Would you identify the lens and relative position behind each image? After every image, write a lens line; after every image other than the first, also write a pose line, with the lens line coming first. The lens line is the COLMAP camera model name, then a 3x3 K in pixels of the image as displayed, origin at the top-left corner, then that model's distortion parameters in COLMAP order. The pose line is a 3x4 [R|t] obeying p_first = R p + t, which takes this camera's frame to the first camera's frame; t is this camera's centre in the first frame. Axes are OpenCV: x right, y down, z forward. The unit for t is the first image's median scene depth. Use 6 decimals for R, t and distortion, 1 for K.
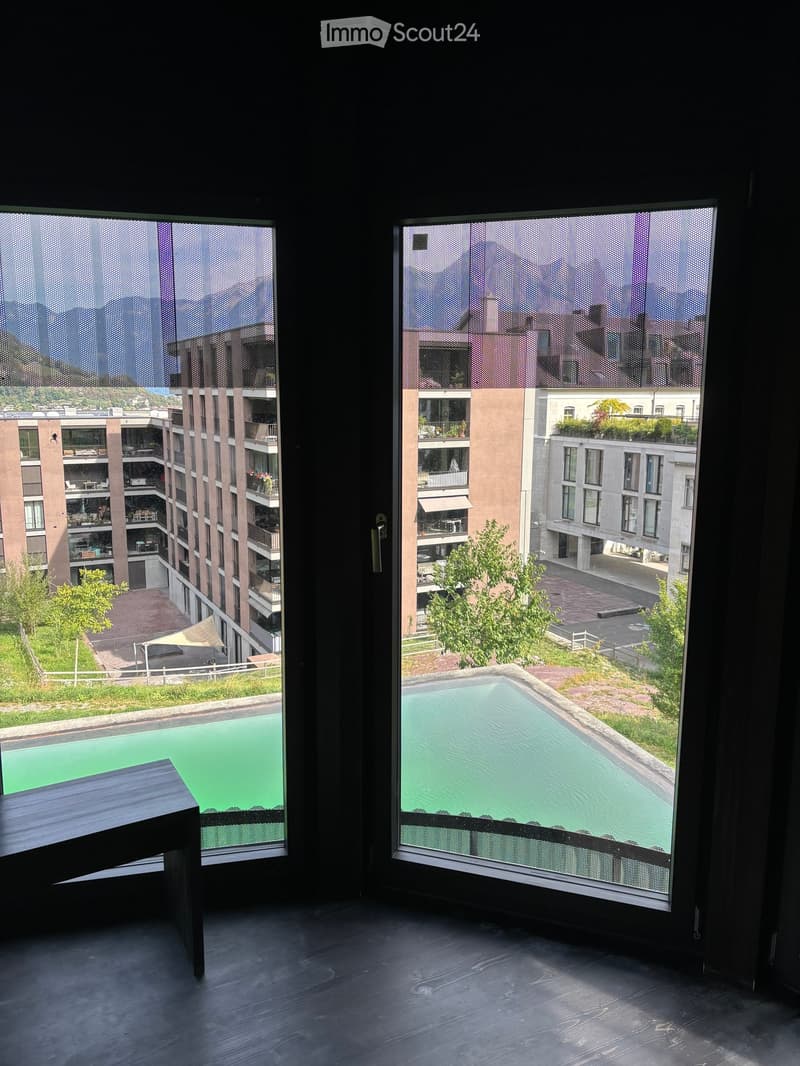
lens RADIAL K [[832.7, 0, 399.2], [0, 832.7, 532.7], [0, 0, 1]] dist [0.027921, -0.002905]
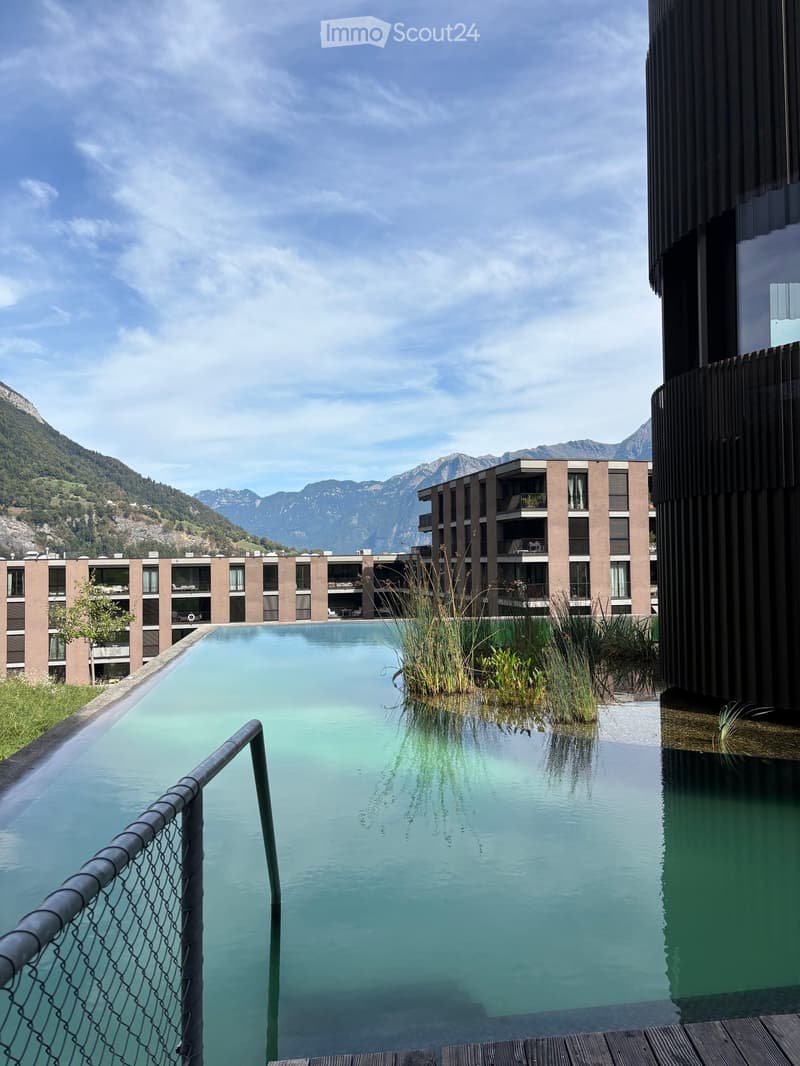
lens RADIAL K [[832.7, 0, 399.9], [0, 832.7, 532.4], [0, 0, 1]] dist [0.027921, -0.002905]
pose [[0.978649, -0.025073, -0.204004, -0.053463], [-0.017553, 0.978710, -0.204496, 0.075972], [0.204788, 0.203711, 0.957373, -0.145324]]
